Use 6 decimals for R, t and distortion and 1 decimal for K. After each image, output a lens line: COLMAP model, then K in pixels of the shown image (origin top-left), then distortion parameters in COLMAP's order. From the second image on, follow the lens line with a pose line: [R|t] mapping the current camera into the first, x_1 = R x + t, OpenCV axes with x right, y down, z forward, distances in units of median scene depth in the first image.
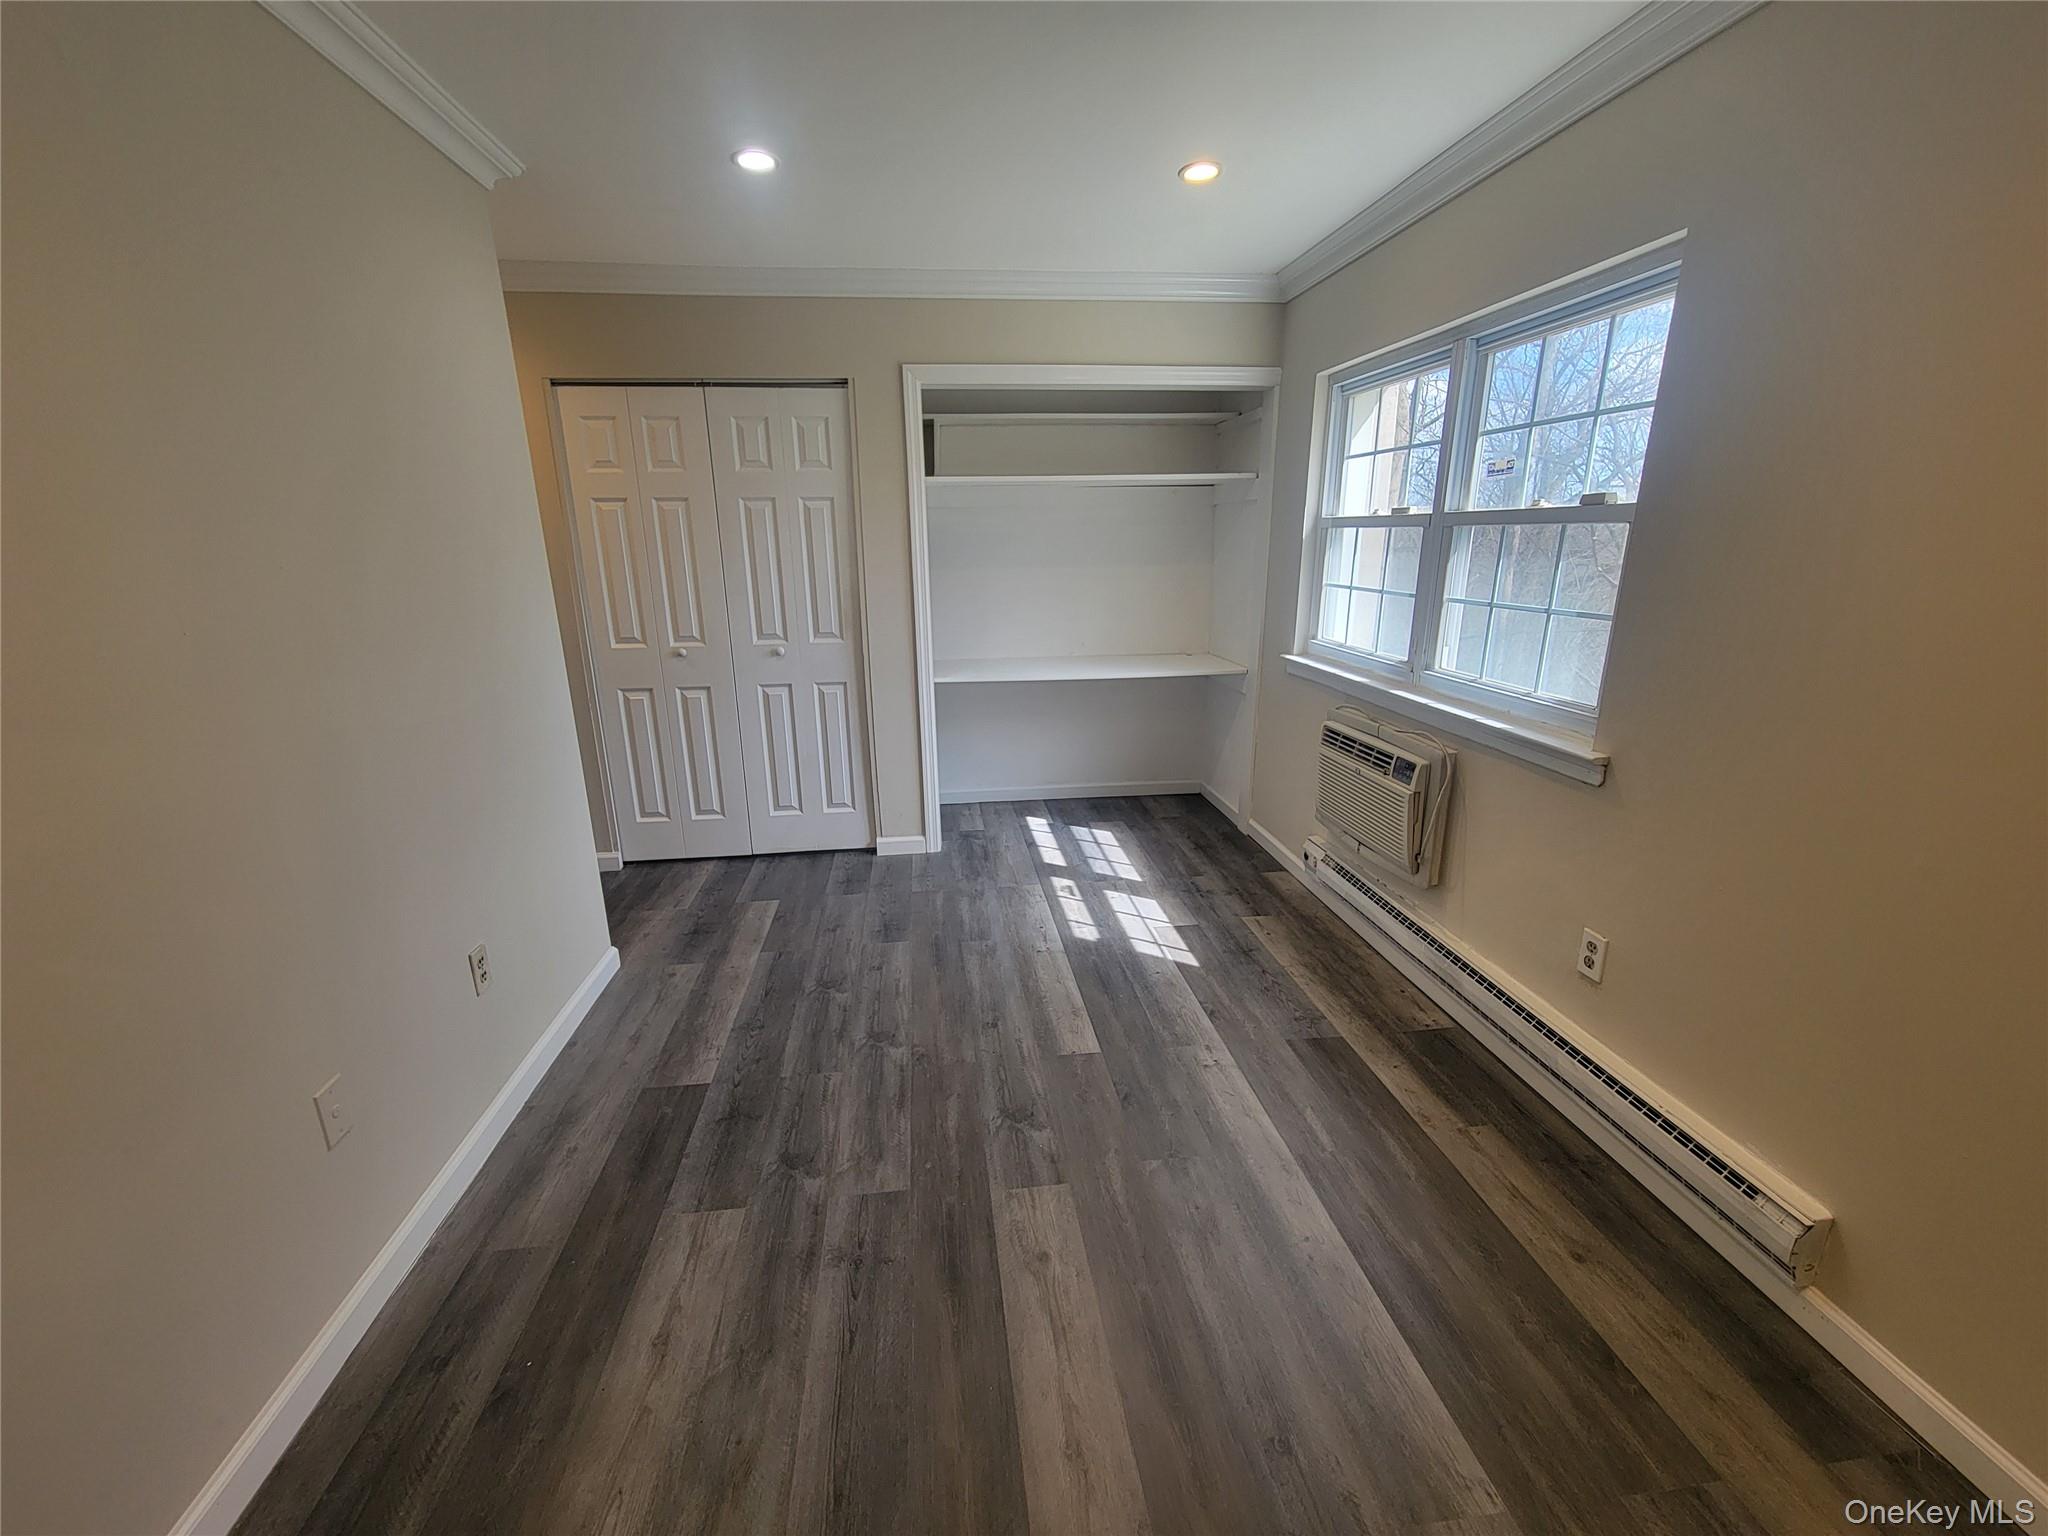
lens RADIAL K [[849.0, 0, 1007.9], [0, 849.0, 778.3], [0, 0, 1]] dist [0.004727, -0.000250]
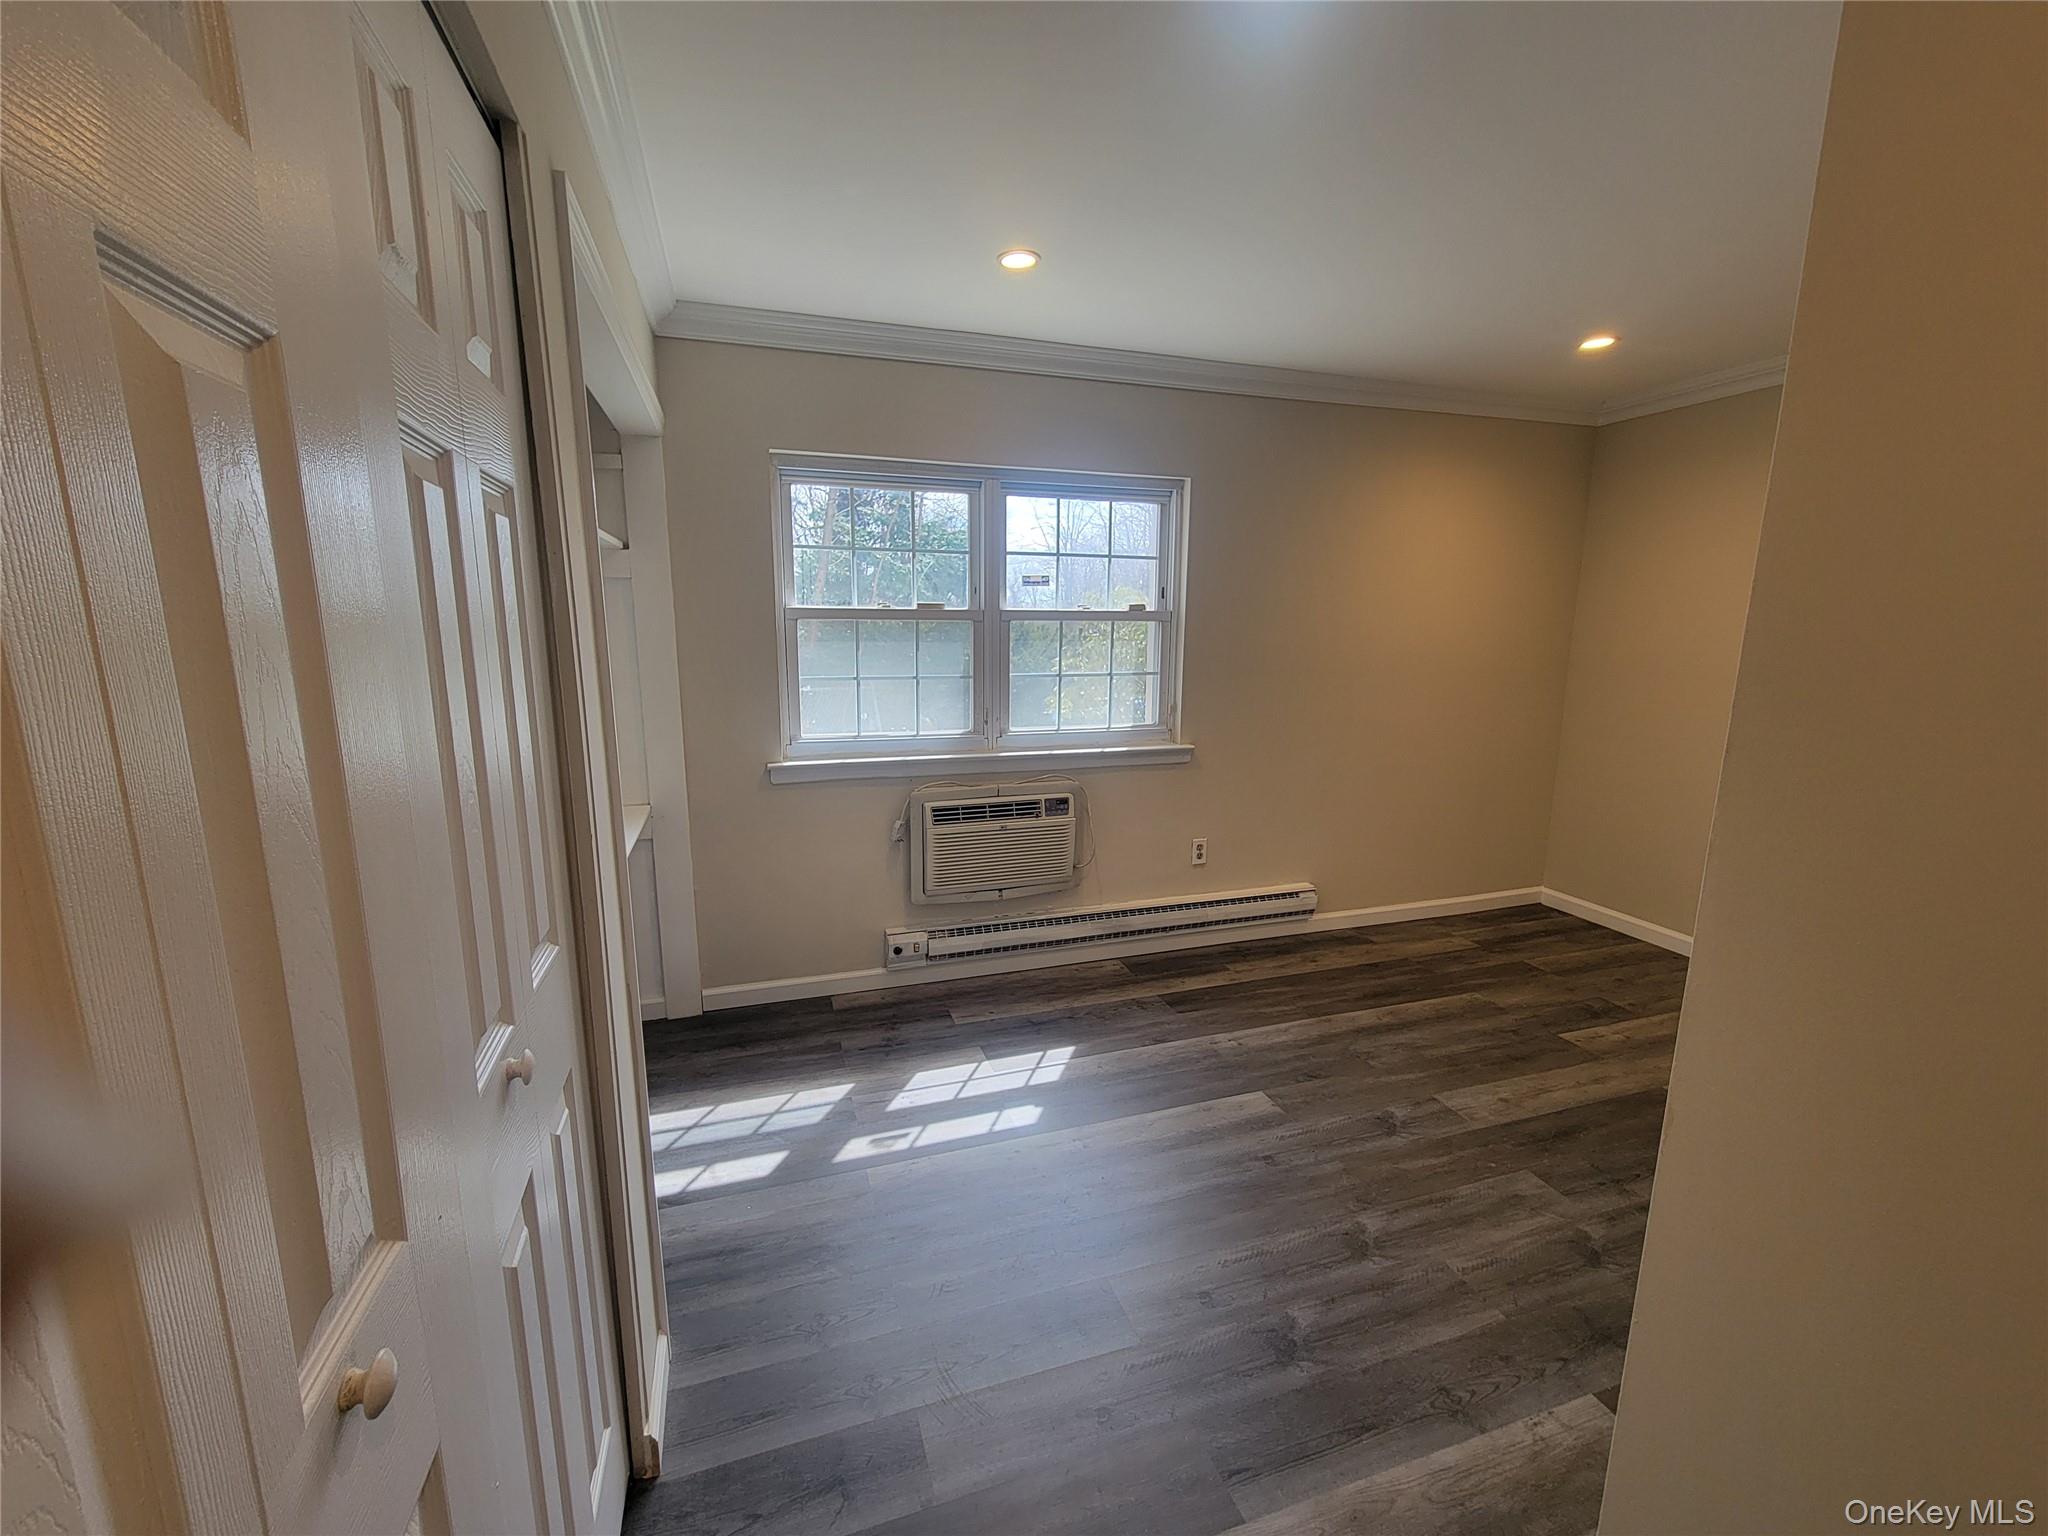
lens RADIAL K [[849.0, 0, 1020.5], [0, 849.0, 771.0], [0, 0, 1]] dist [0.004727, -0.000250]
pose [[-0.218870, -0.157260, 0.962998, -0.770825], [0.267918, 0.939310, 0.214284, -0.360390], [-0.938252, 0.304905, -0.163454, 1.286536]]
